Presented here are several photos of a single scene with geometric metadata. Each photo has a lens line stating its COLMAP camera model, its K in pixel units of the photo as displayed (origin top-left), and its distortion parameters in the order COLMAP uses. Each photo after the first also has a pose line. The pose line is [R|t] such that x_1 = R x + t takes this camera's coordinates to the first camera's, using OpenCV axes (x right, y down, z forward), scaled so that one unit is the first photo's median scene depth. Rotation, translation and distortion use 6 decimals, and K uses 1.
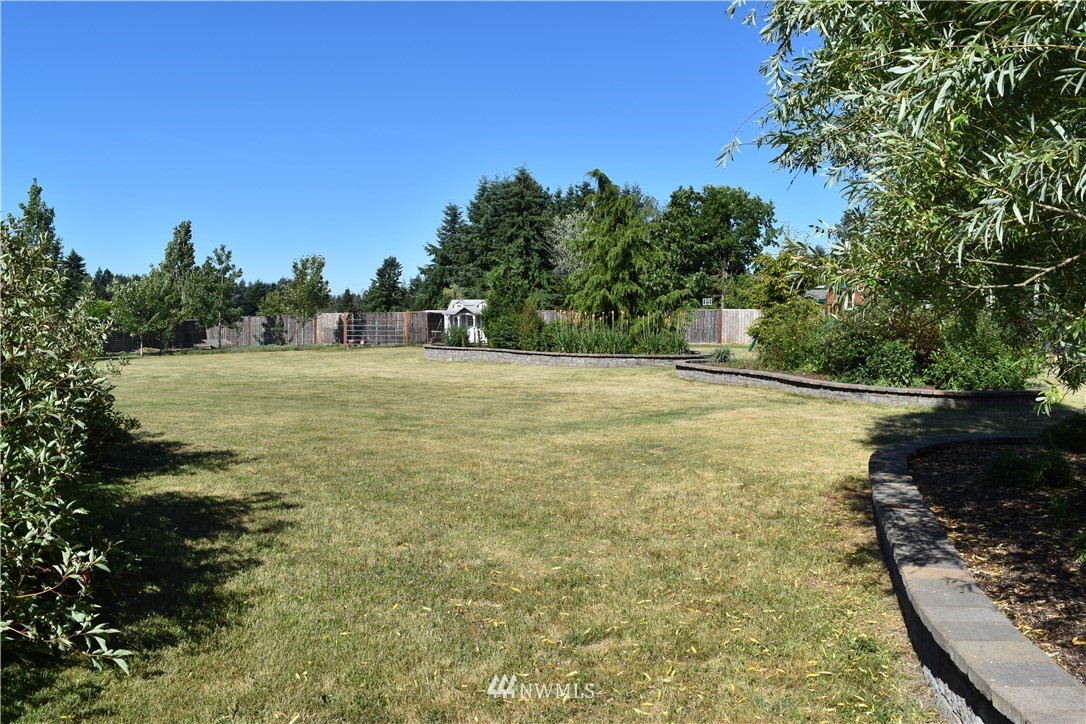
lens RADIAL K [[839.8, 0, 542.5], [0, 839.8, 361.5], [0, 0, 1]] dist [0.006349, 0.001224]
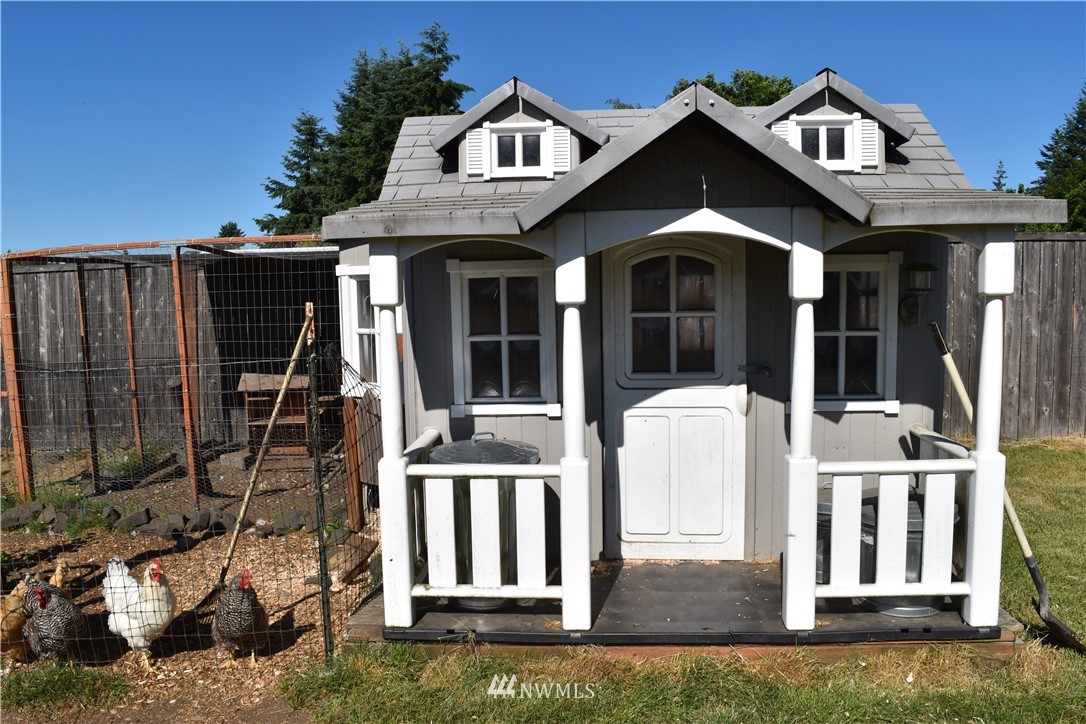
lens RADIAL K [[839.8, 0, 544.1], [0, 839.8, 364.0], [0, 0, 1]] dist [0.006349, 0.001224]
pose [[0.986160, -0.045863, 0.159325, -0.047452], [0.041268, 0.998634, 0.032036, -0.020461], [-0.160577, -0.025018, 0.986706, 0.397720]]
